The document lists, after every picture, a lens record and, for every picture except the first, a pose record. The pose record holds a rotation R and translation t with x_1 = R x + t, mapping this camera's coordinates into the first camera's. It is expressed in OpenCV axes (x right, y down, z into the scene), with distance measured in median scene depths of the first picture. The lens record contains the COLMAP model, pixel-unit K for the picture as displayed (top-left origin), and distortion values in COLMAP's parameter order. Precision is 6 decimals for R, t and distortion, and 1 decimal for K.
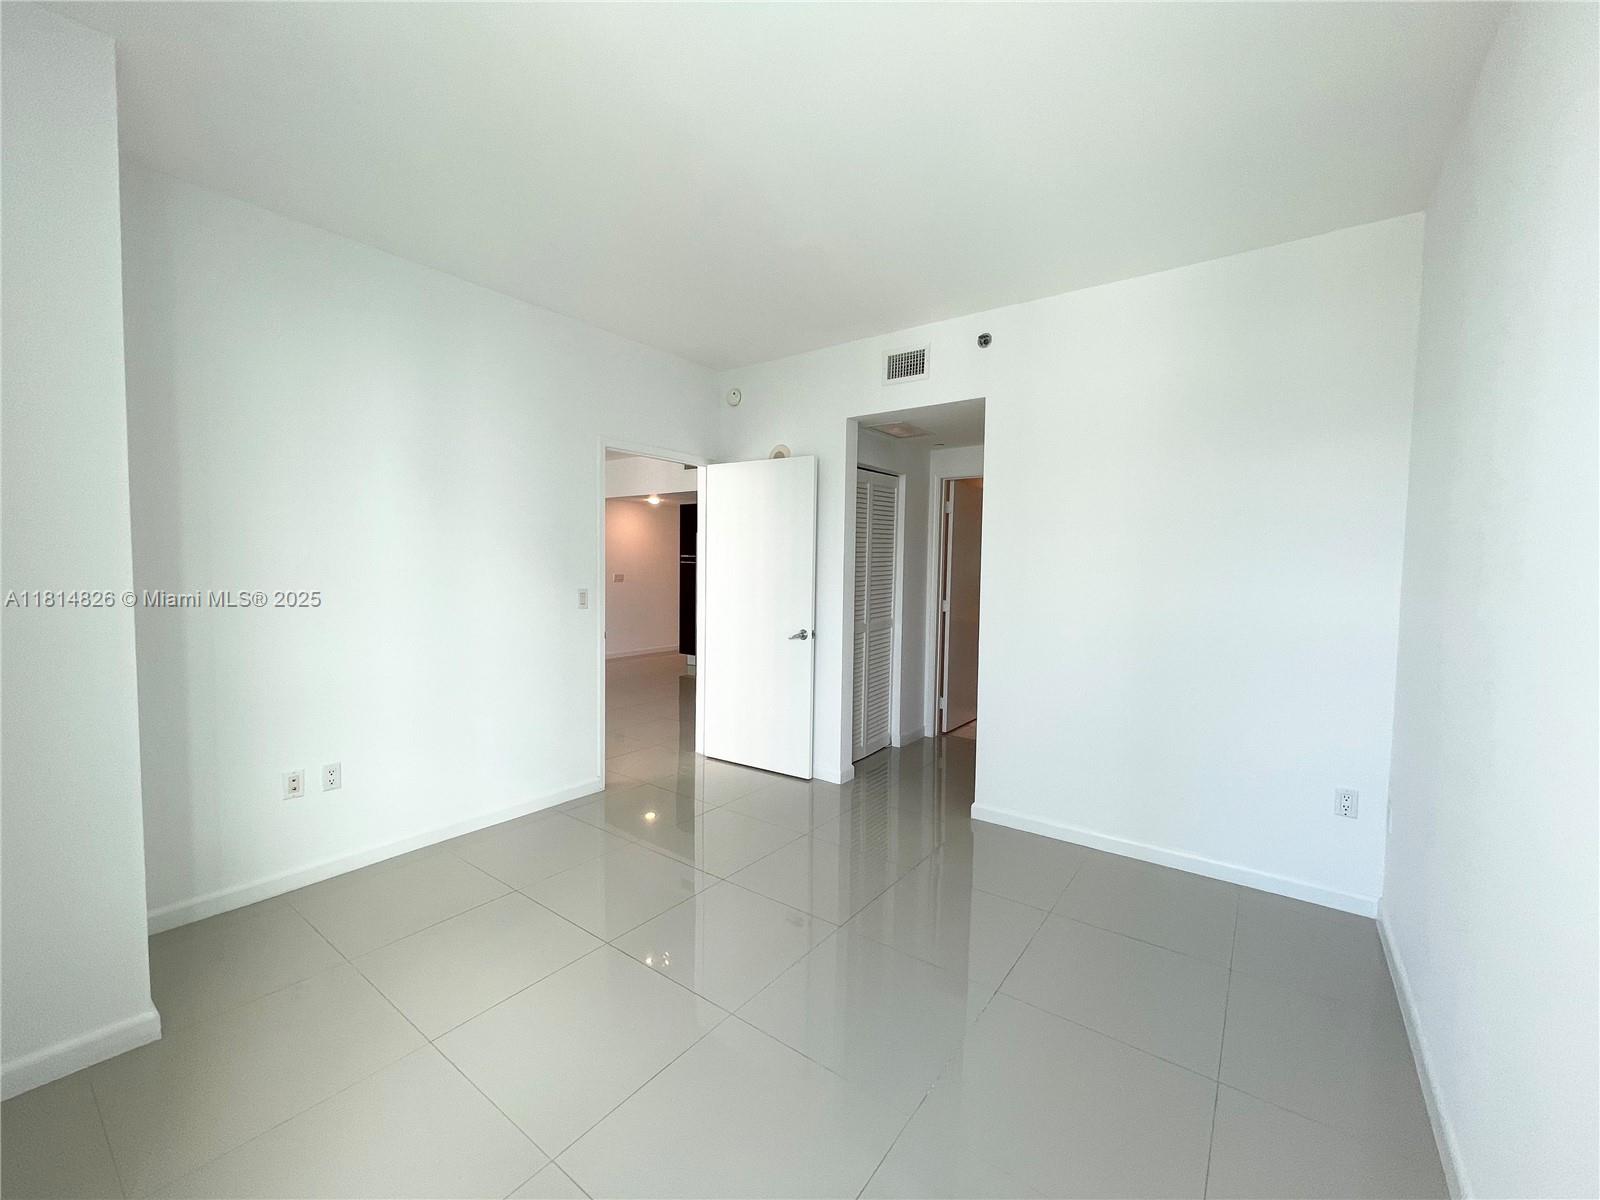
lens RADIAL K [[644.8, 0, 800.2], [0, 644.8, 598.6], [0, 0, 1]] dist [-0.004453, -0.000209]
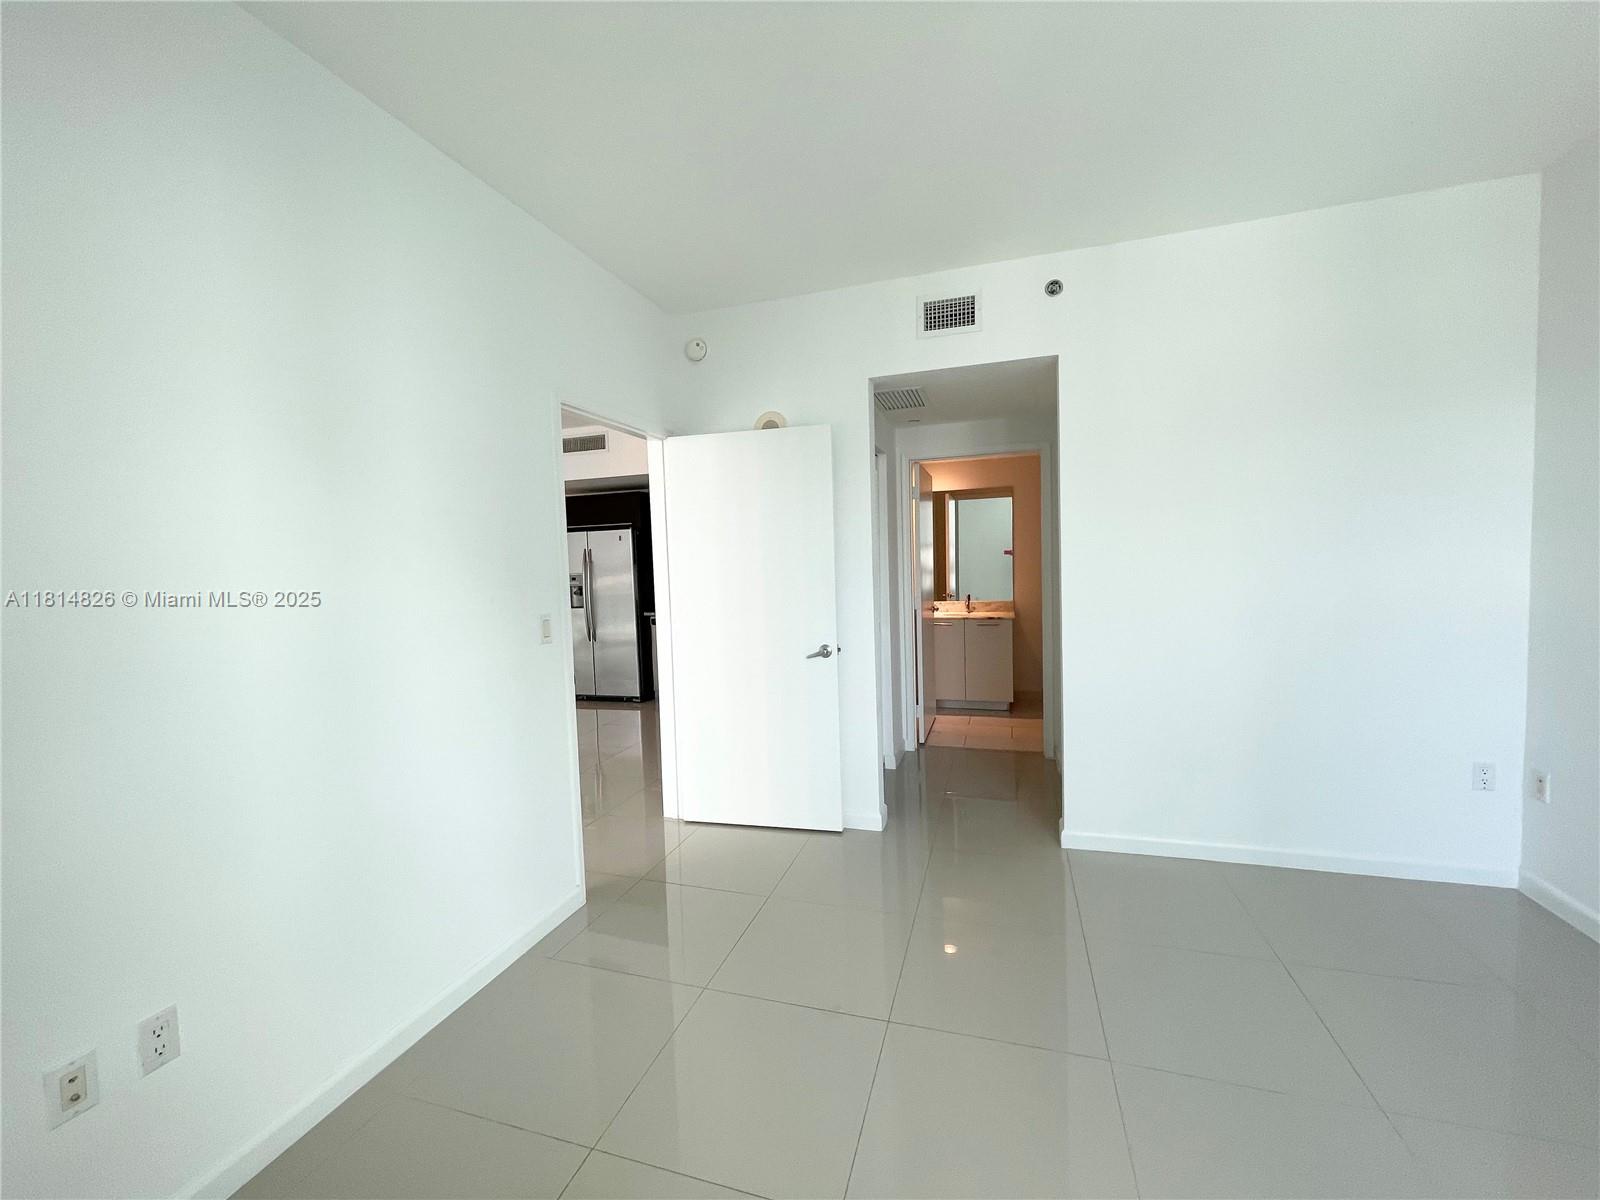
lens RADIAL K [[644.8, 0, 800.2], [0, 644.8, 598.6], [0, 0, 1]] dist [-0.004453, -0.000209]
pose [[0.943054, -0.064504, 0.326324, -0.291080], [0.063850, 0.997878, 0.012726, -0.021634], [-0.326453, 0.008834, 0.945172, 0.272853]]
